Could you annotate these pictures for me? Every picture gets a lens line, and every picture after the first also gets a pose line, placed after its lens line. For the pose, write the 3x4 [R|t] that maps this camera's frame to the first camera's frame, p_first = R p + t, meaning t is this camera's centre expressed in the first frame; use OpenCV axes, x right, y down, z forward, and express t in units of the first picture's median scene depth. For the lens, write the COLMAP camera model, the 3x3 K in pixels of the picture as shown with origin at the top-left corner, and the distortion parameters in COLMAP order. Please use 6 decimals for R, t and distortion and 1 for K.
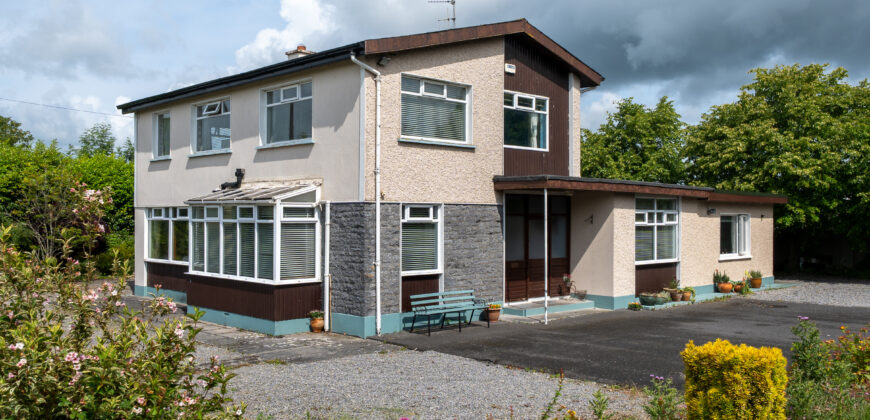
lens RADIAL K [[751.4, 0, 435.0], [0, 751.4, 210.0], [0, 0, 1]] dist [0.001968, 0.000642]
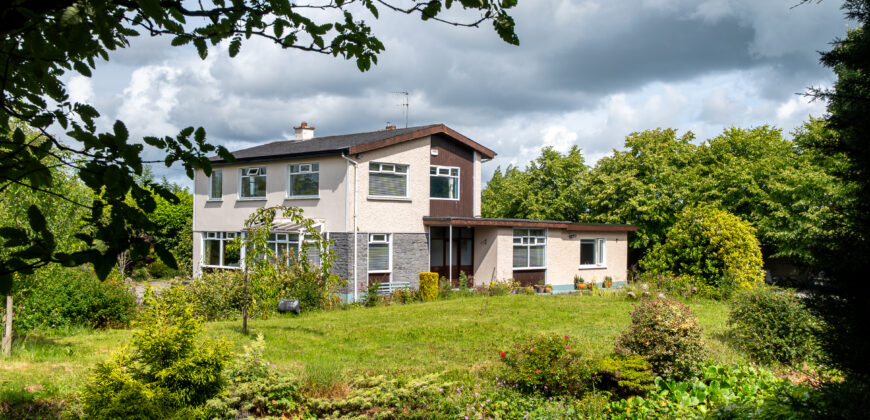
lens RADIAL K [[871.9, 0, 435.0], [0, 871.9, 210.0], [0, 0, 1]] dist [-0.007181, -0.001482]
pose [[0.999781, 0.007306, 0.019610, 0.063614], [-0.007012, 0.999863, -0.014997, -0.029126], [-0.019717, 0.014856, 0.999695, -0.953890]]
